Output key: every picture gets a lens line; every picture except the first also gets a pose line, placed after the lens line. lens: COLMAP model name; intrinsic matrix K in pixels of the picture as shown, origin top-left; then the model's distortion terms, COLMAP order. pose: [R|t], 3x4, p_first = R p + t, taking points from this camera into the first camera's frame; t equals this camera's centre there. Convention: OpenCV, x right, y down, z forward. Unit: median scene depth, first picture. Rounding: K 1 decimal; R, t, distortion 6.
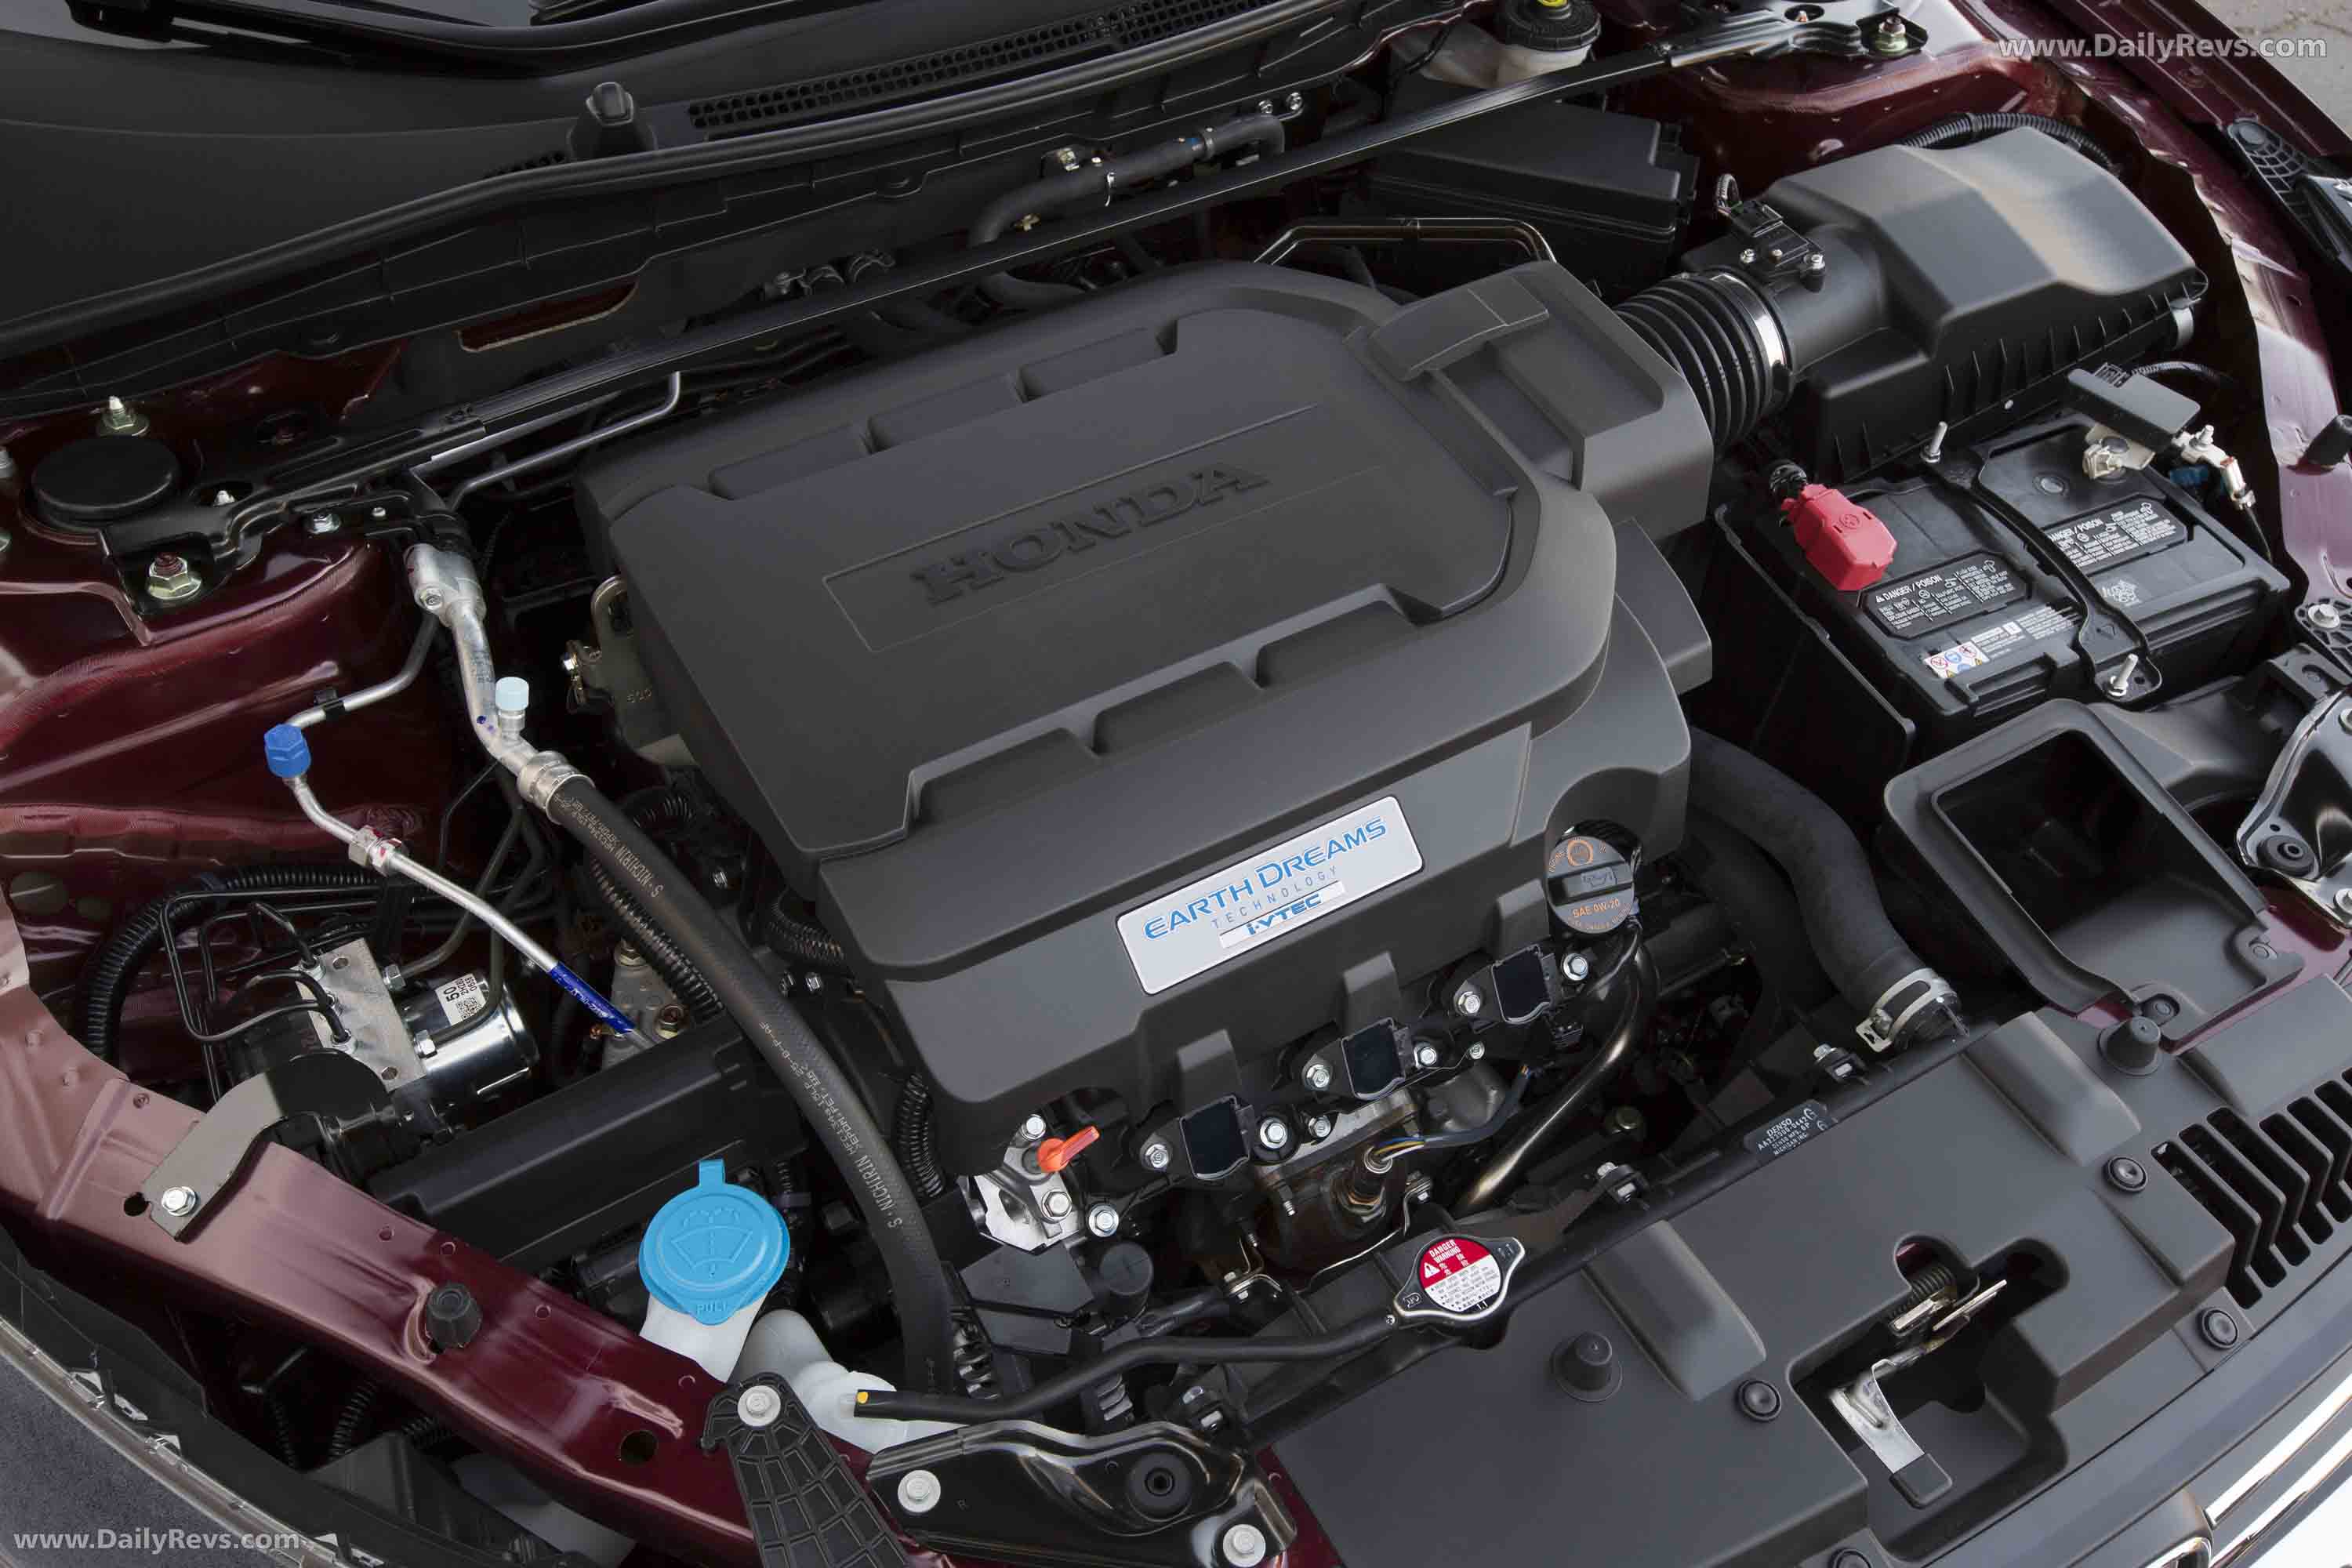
lens RADIAL K [[2096.1, 0, 1175.1], [0, 2096.1, 781.1], [0, 0, 1]] dist [-0.005302, 0.107189]
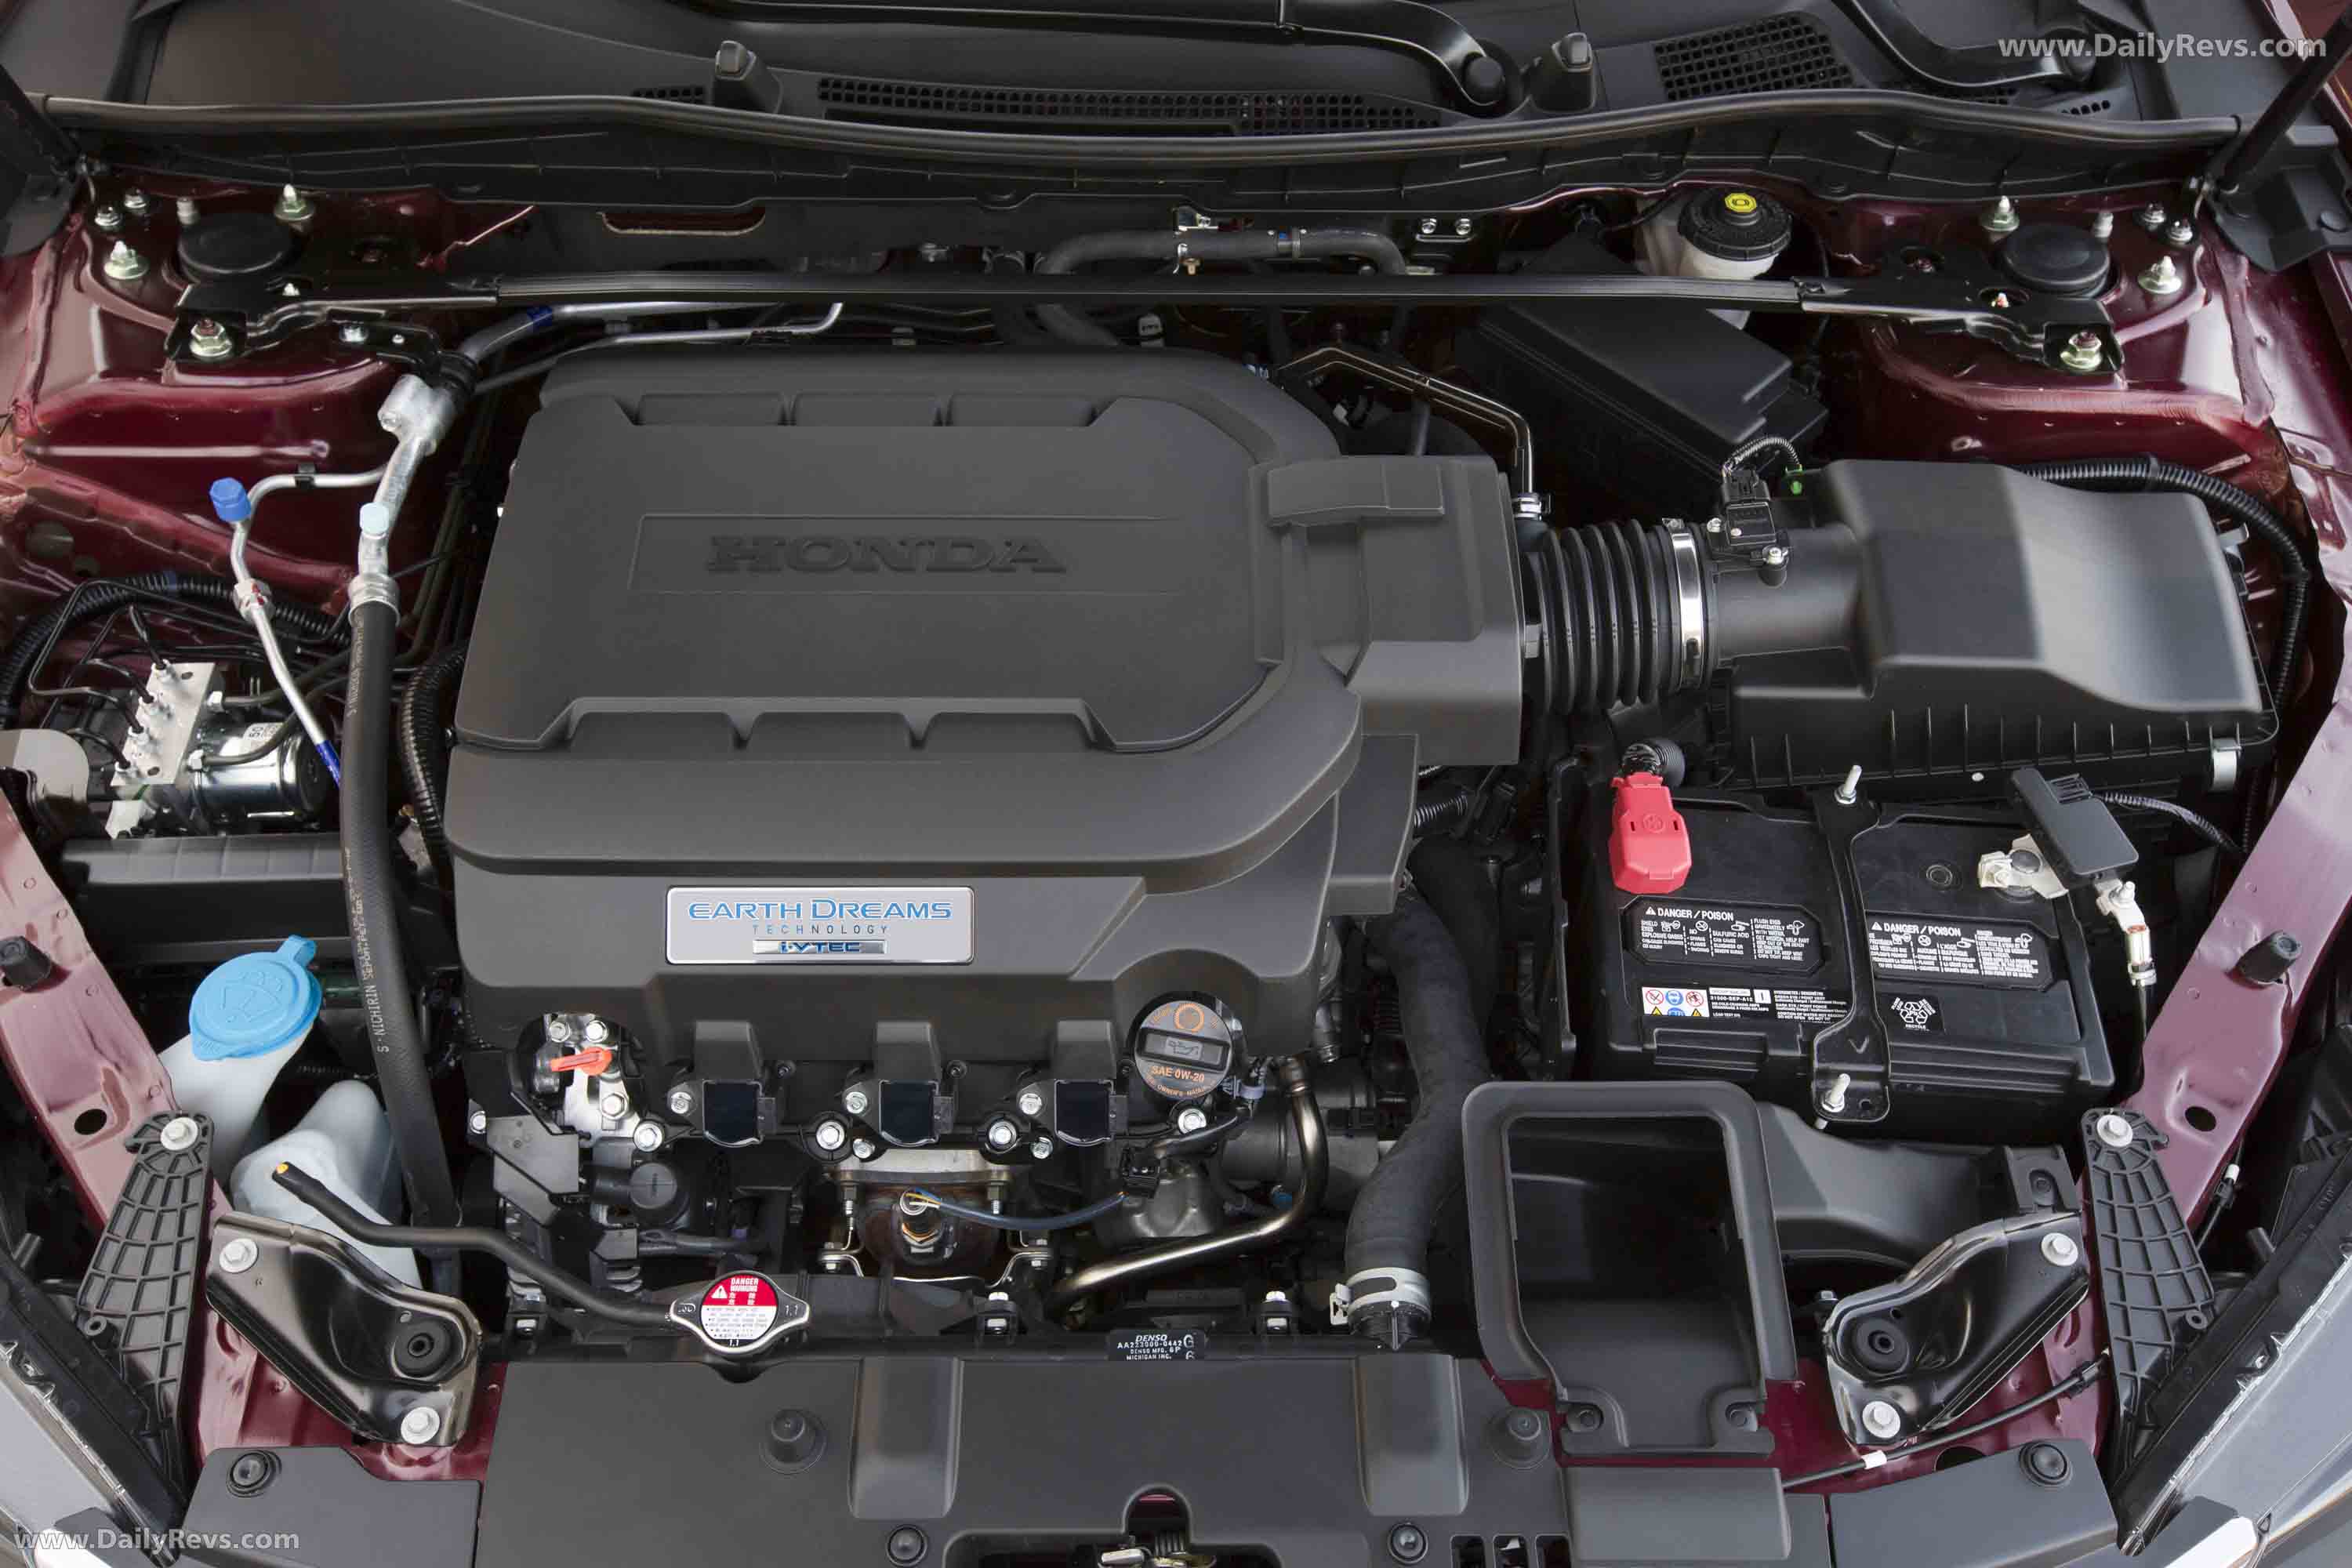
lens RADIAL K [[2096.1, 0, 1175.1], [0, 2096.1, 781.1], [0, 0, 1]] dist [-0.005302, 0.107189]
pose [[0.862435, 0.377218, -0.337510, 0.463964], [-0.364696, 0.925473, 0.102453, -0.165571], [0.351004, 0.034730, 0.935730, 0.039952]]
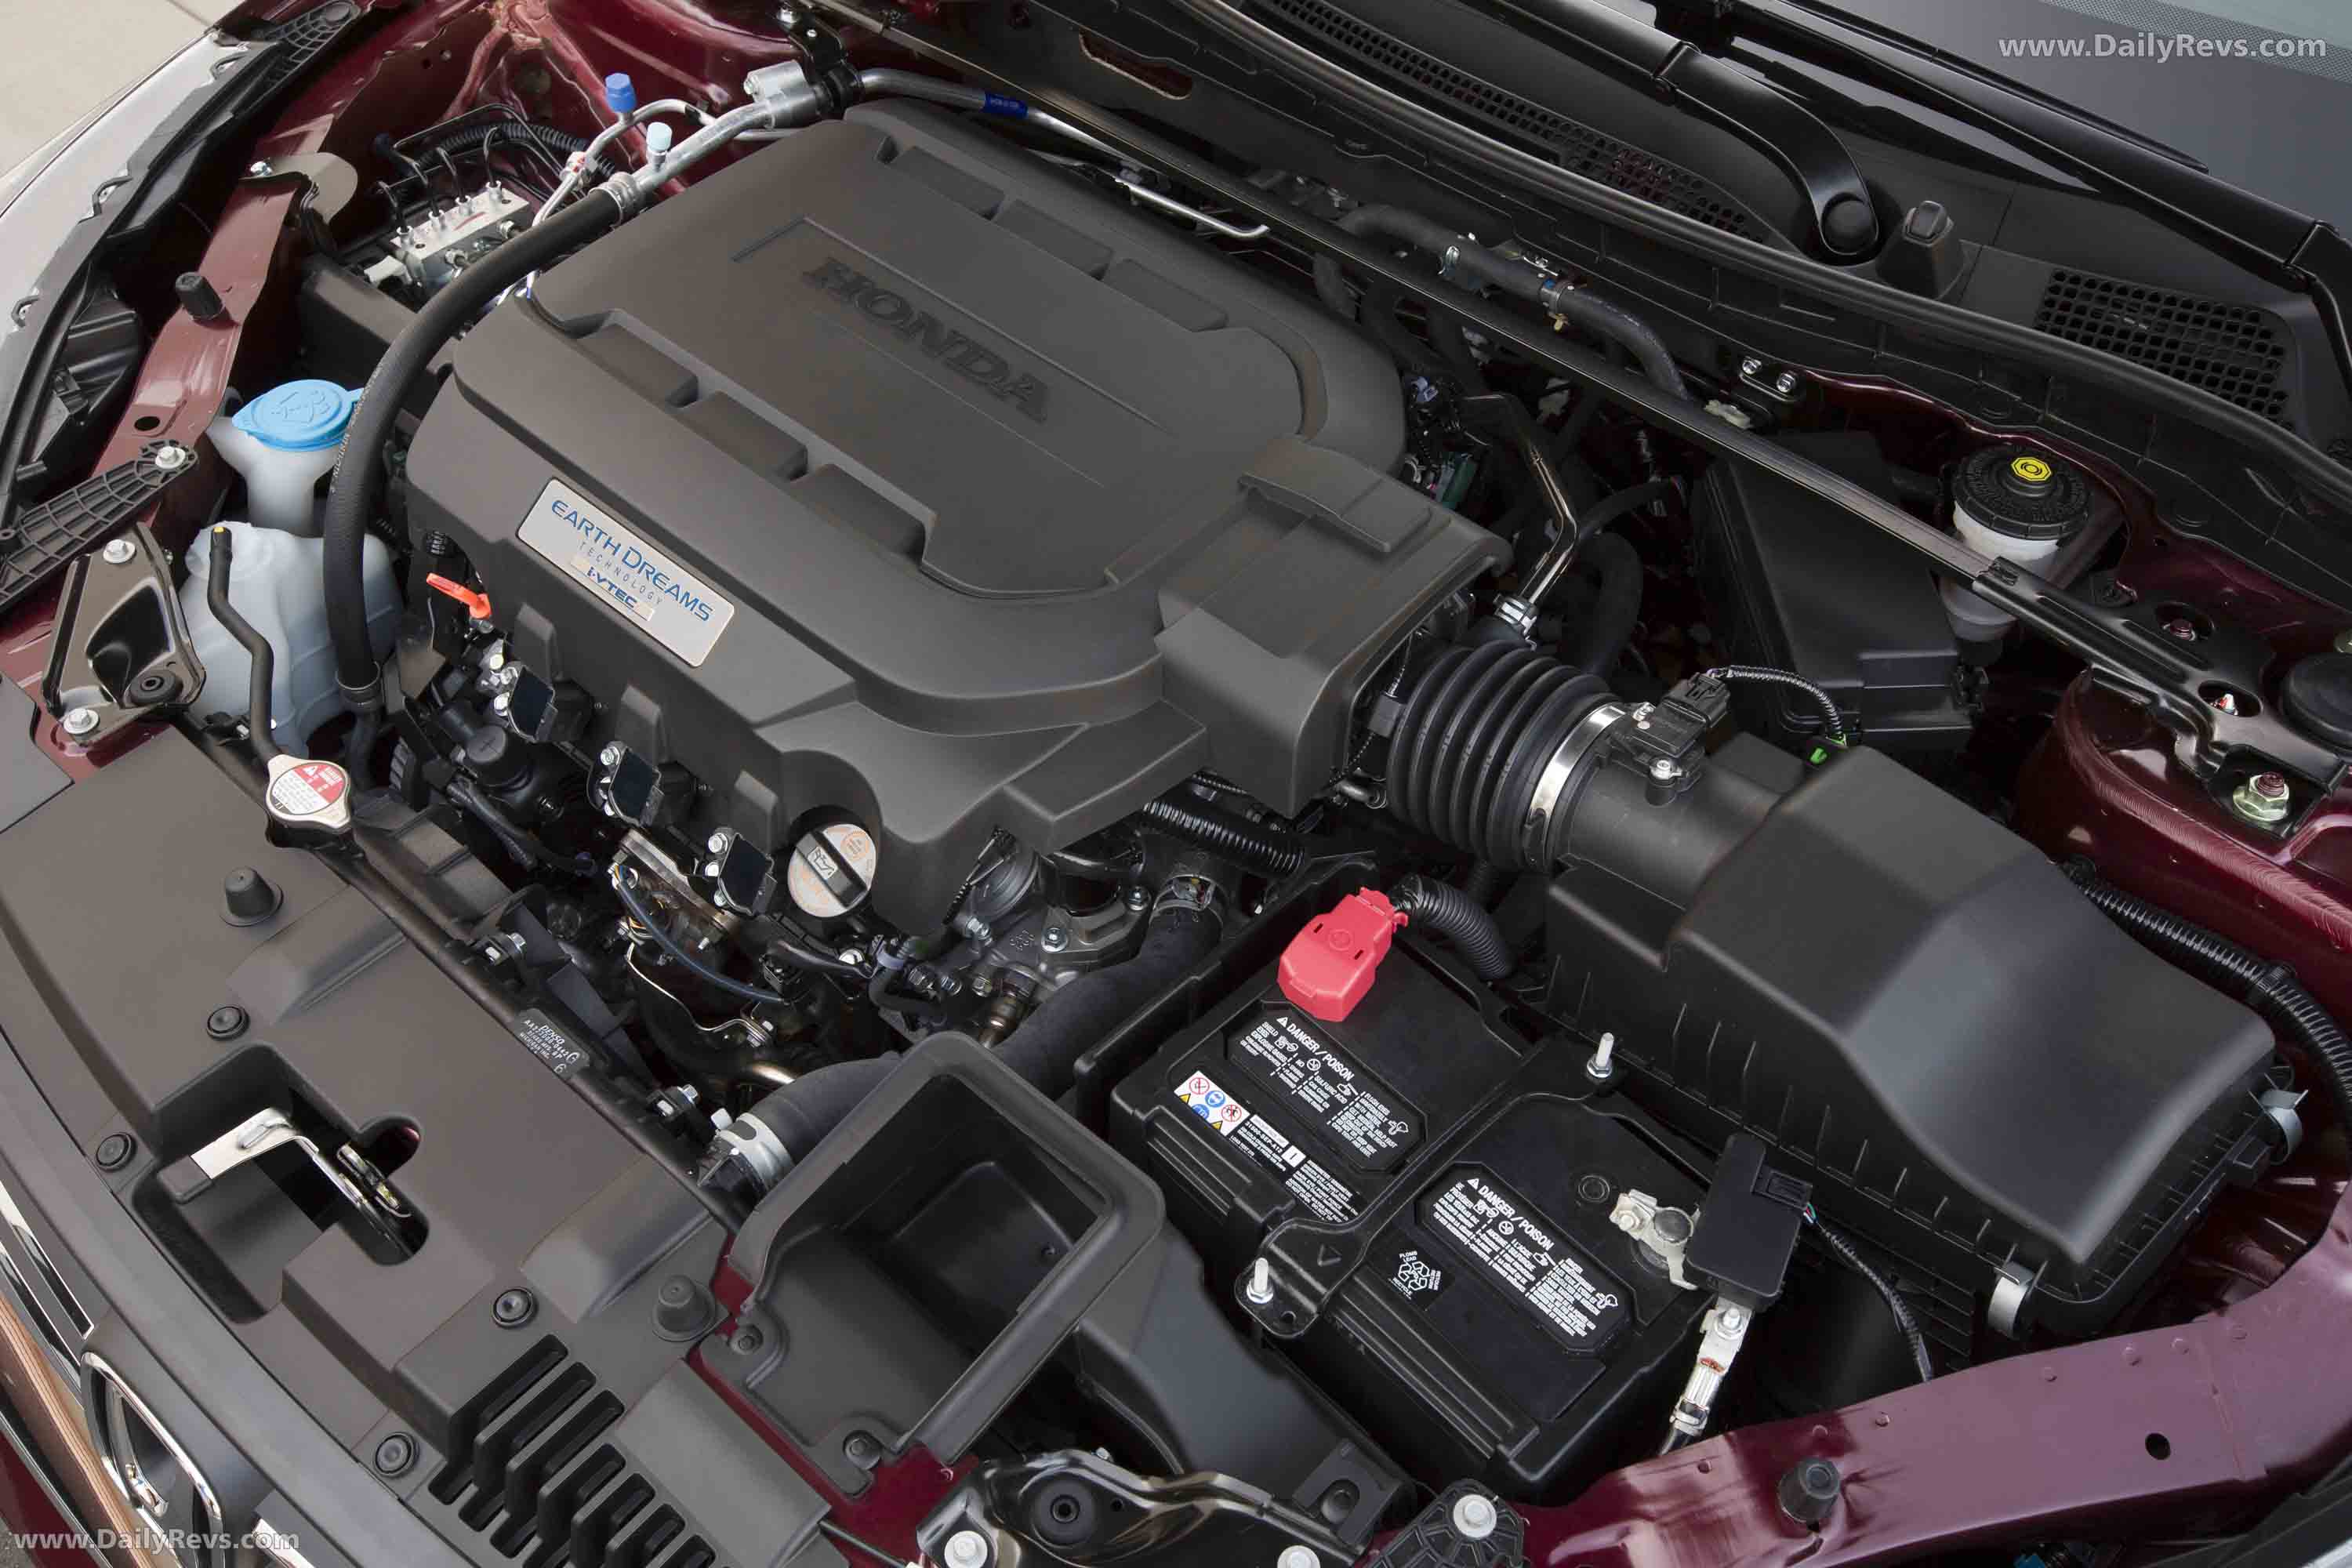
lens RADIAL K [[2096.1, 0, 1175.1], [0, 2096.1, 781.1], [0, 0, 1]] dist [-0.005302, 0.107189]
pose [[0.298668, 0.686484, -0.662975, 0.838312], [-0.719660, 0.618261, 0.315980, -0.391200], [0.626807, 0.382744, 0.678690, 0.386040]]
